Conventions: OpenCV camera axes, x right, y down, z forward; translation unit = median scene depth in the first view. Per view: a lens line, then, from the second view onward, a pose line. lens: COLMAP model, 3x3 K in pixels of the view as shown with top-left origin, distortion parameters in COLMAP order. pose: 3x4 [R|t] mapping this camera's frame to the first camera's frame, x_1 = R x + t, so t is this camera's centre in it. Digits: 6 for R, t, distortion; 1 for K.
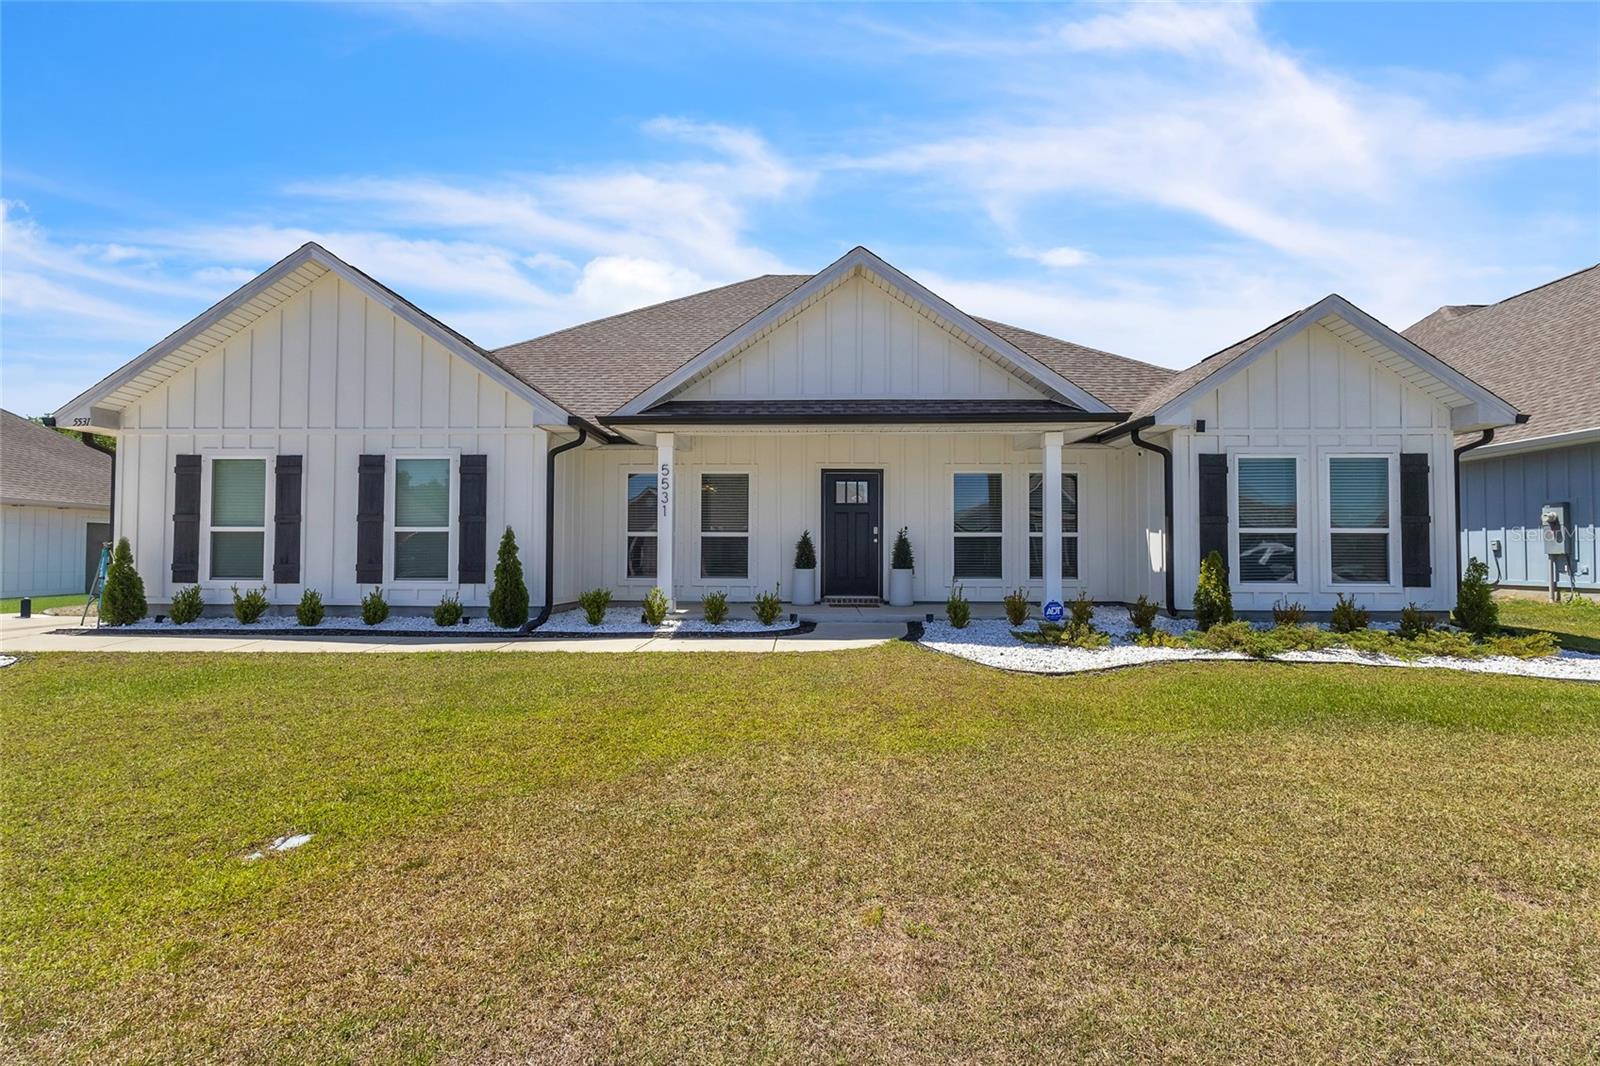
lens RADIAL K [[748.4, 0, 794.7], [0, 748.4, 535.2], [0, 0, 1]] dist [0.003342, 0.000282]
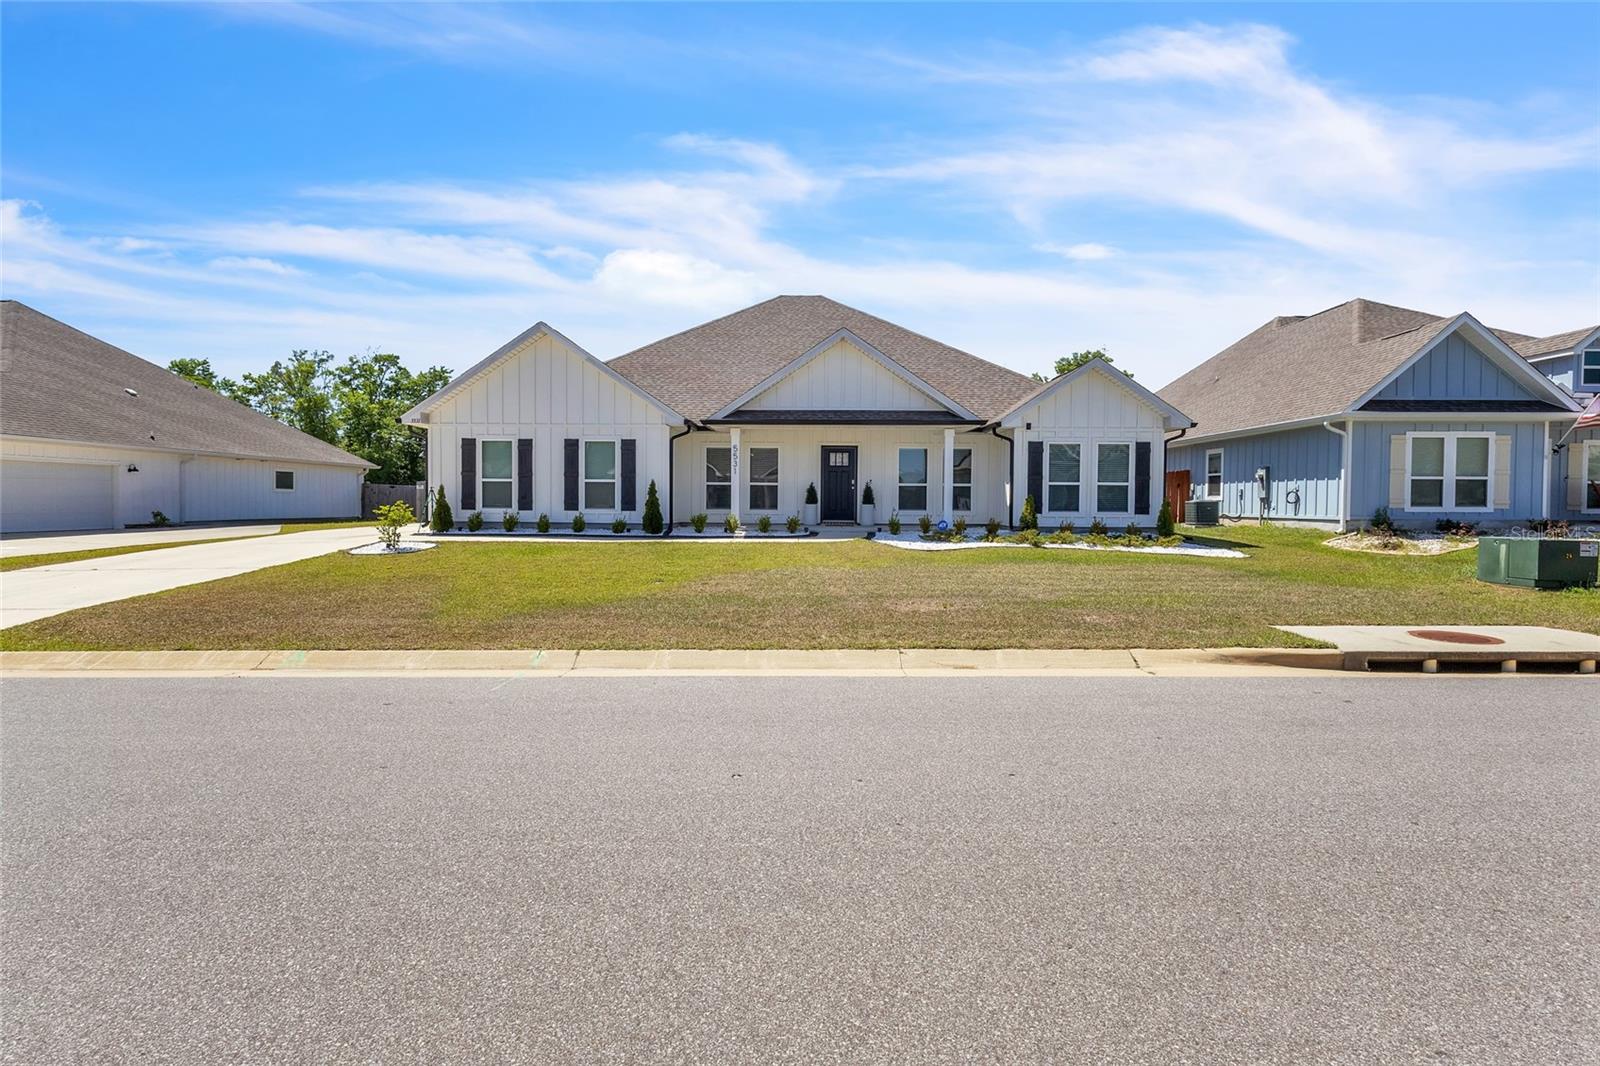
lens RADIAL K [[748.4, 0, 800.1], [0, 748.4, 522.4], [0, 0, 1]] dist [0.003342, 0.000282]
pose [[0.999879, 0.003792, 0.015080, -0.043125], [-0.004641, 0.998385, 0.056614, -0.011829], [-0.014841, -0.056677, 0.998282, -0.814006]]
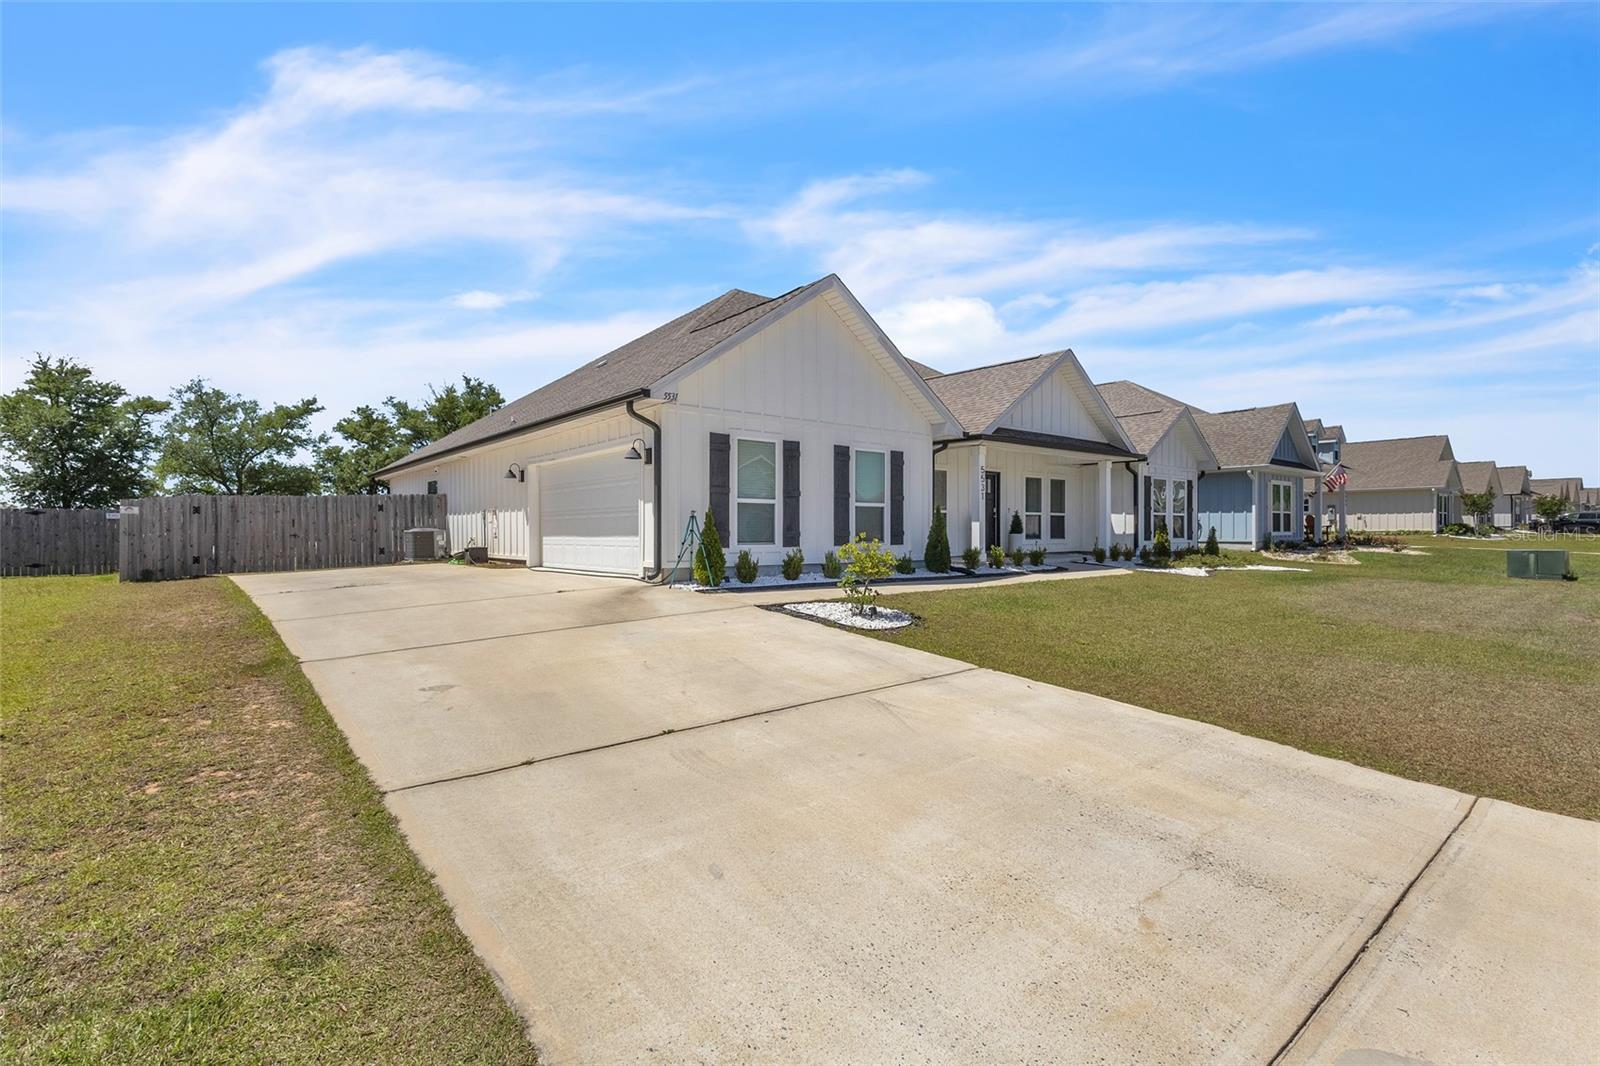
lens RADIAL K [[748.4, 0, 803.3], [0, 748.4, 537.4], [0, 0, 1]] dist [0.003342, 0.000282]
pose [[0.759871, -0.006790, 0.650039, -1.456319], [-0.026033, 0.998826, 0.040864, -0.001067], [-0.649553, -0.047974, 0.758801, 0.063465]]
